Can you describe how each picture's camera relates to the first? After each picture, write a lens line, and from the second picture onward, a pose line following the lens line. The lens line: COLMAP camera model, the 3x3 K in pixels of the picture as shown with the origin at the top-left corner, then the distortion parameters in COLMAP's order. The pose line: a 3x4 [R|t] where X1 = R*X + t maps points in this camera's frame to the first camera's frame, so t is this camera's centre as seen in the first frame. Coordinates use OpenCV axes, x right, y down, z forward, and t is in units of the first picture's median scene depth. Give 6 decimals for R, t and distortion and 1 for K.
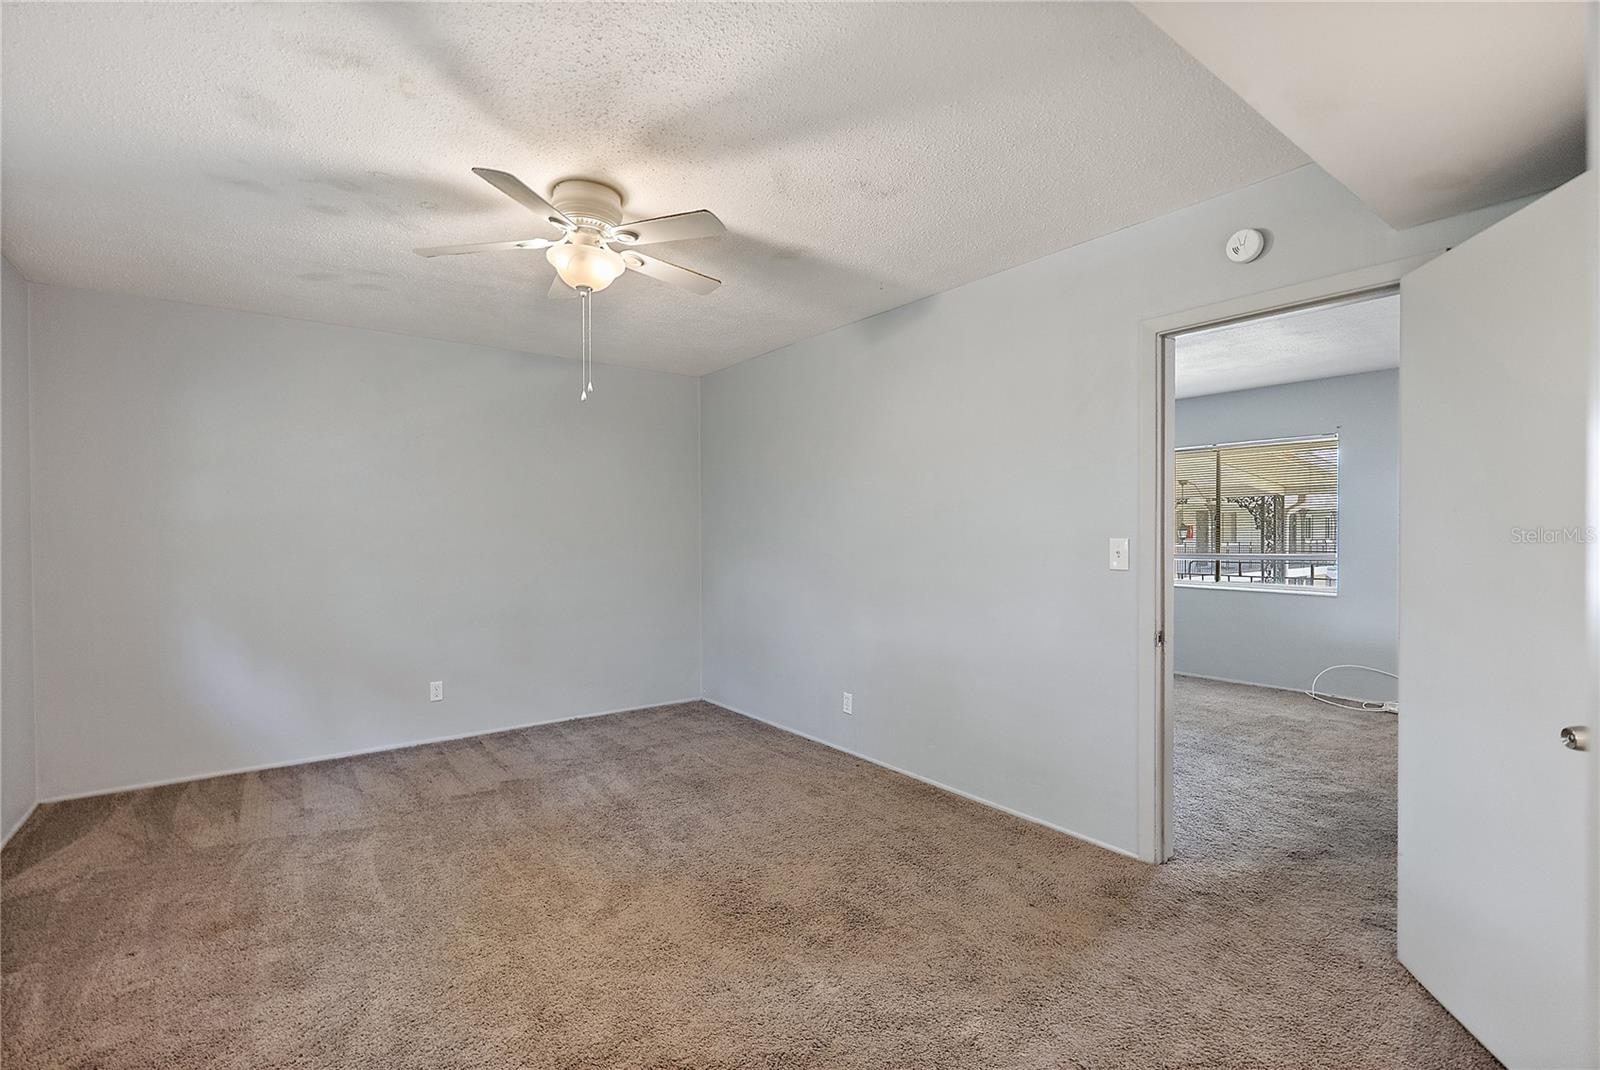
lens RADIAL K [[725.3, 0, 801.0], [0, 725.3, 532.2], [0, 0, 1]] dist [0.005199, 0.000087]
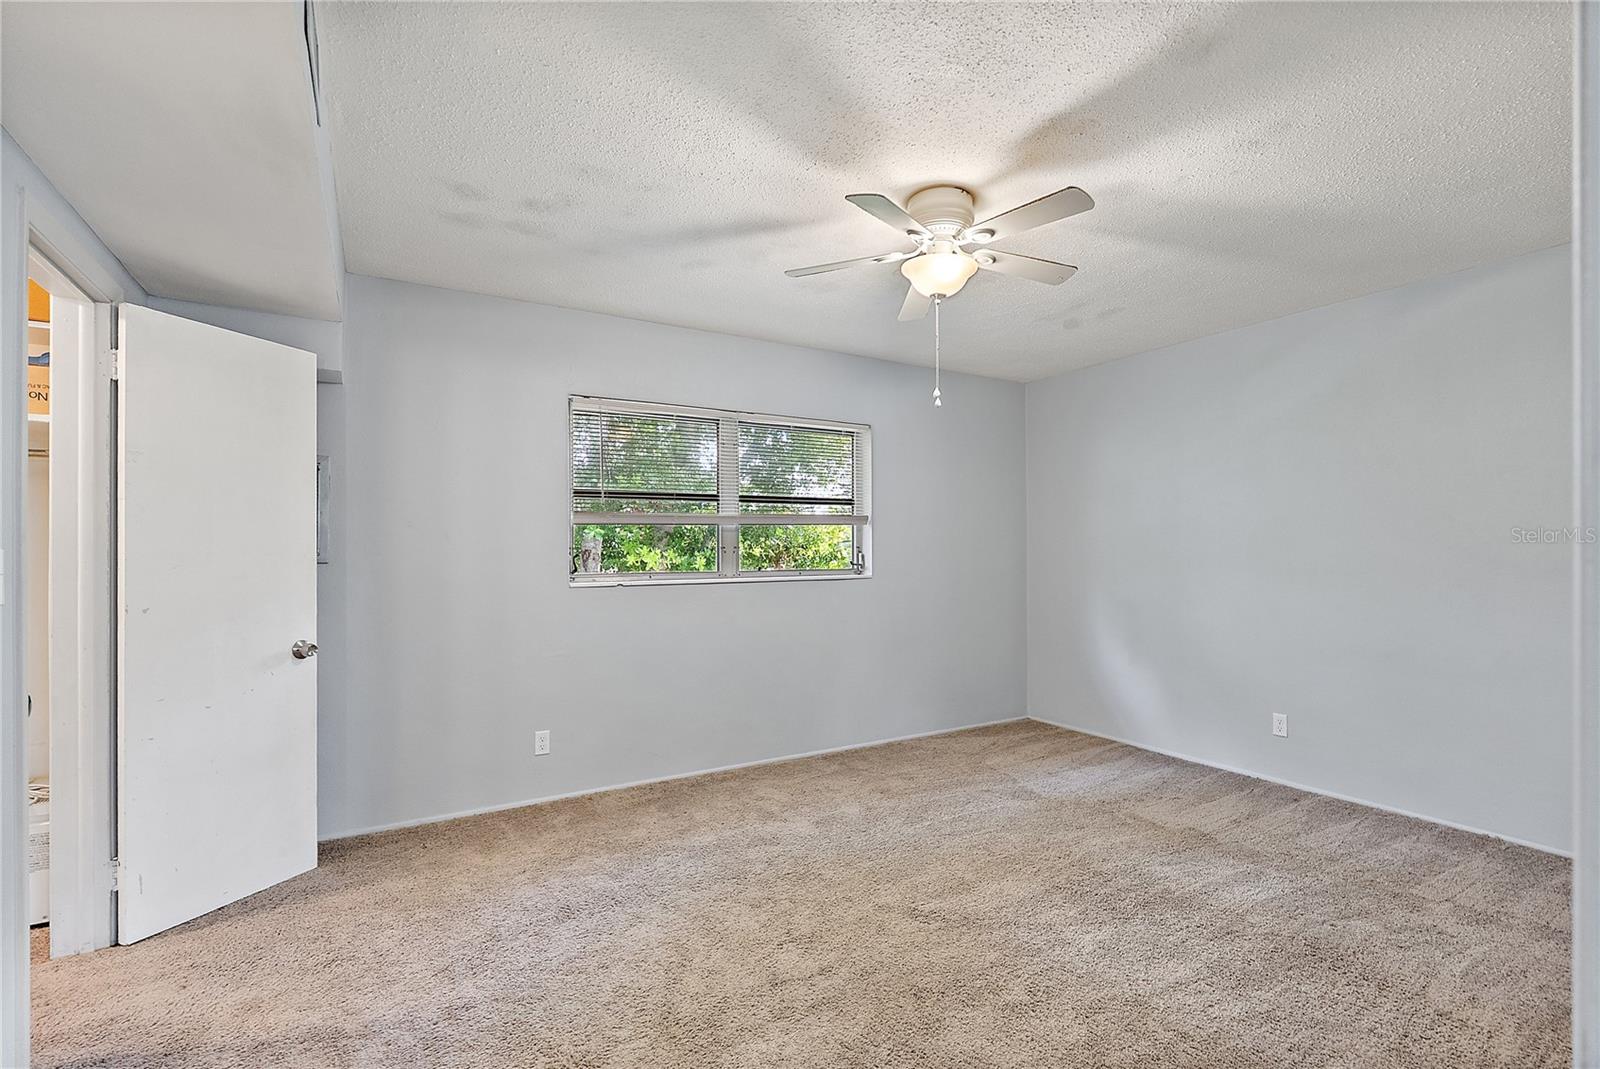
lens RADIAL K [[725.3, 0, 808.3], [0, 725.3, 561.9], [0, 0, 1]] dist [0.005199, 0.000087]
pose [[-0.109732, 0.017852, -0.993801, 0.527440], [0.003087, 0.999840, 0.017620, 0.009306], [0.993956, -0.001135, -0.109770, 0.678594]]
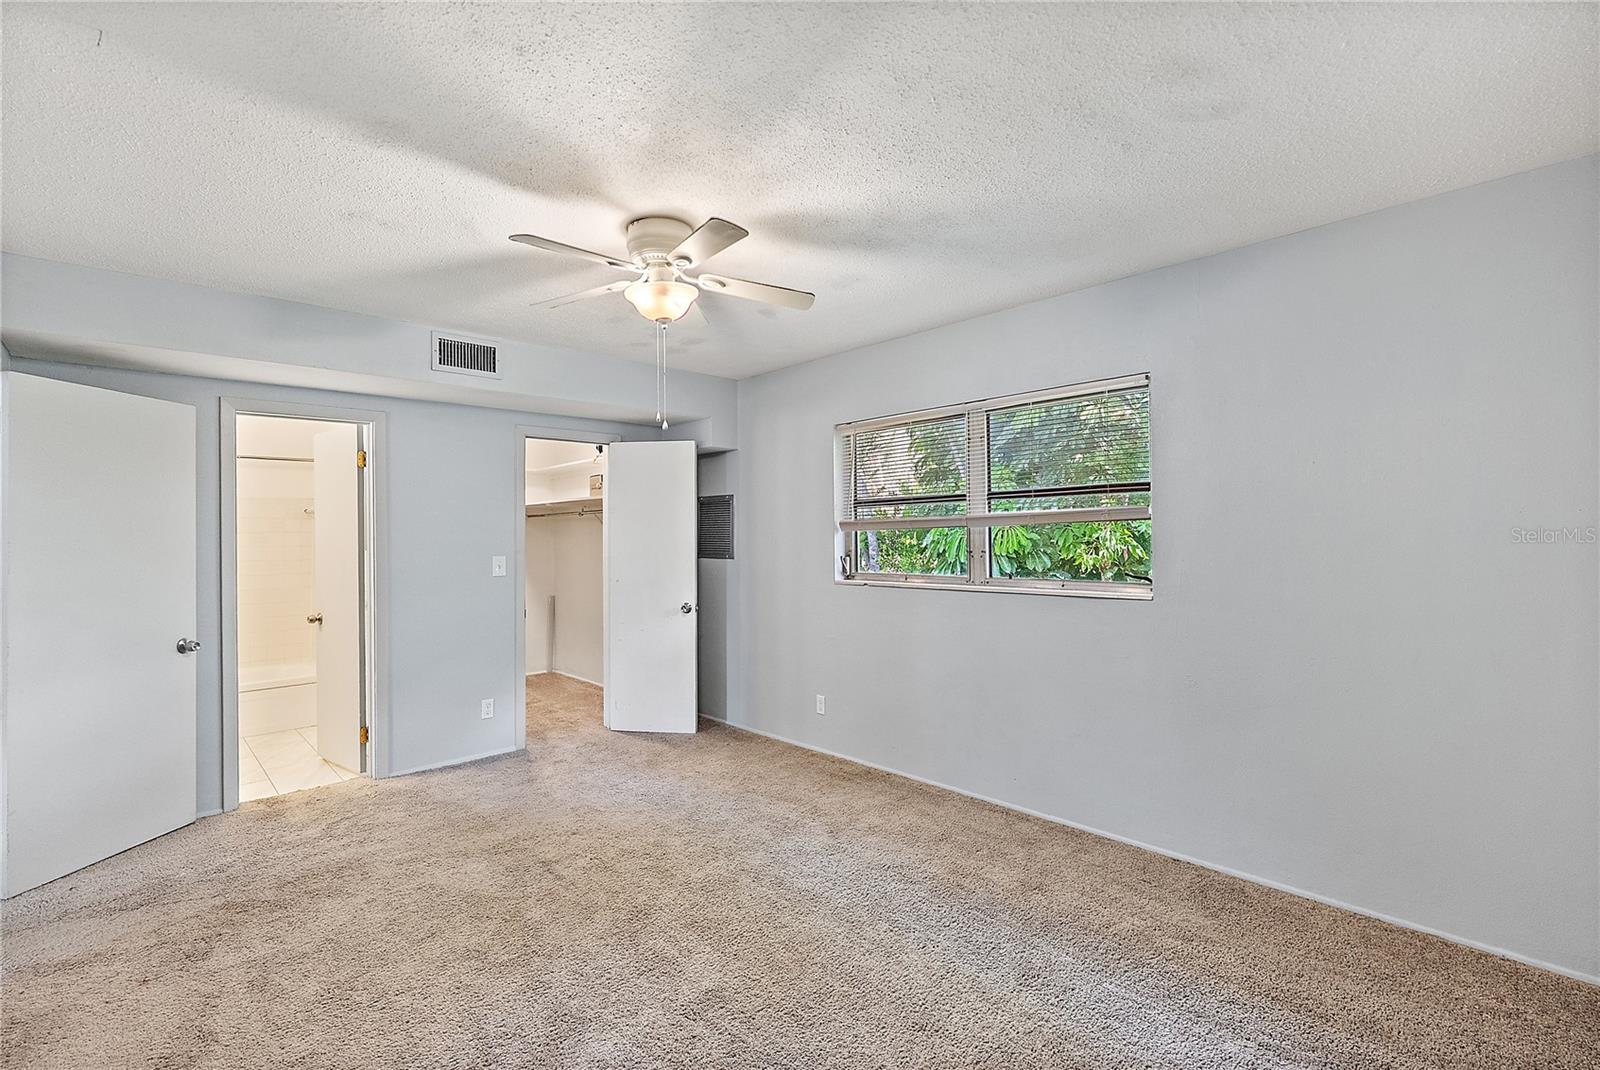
lens RADIAL K [[725.3, 0, 793.3], [0, 725.3, 530.5], [0, 0, 1]] dist [0.005199, 0.000087]
pose [[-0.995109, 0.013100, -0.097909, -0.279319], [0.014149, 0.999850, -0.010025, -0.017682], [0.097763, -0.011361, -0.995145, 1.490711]]
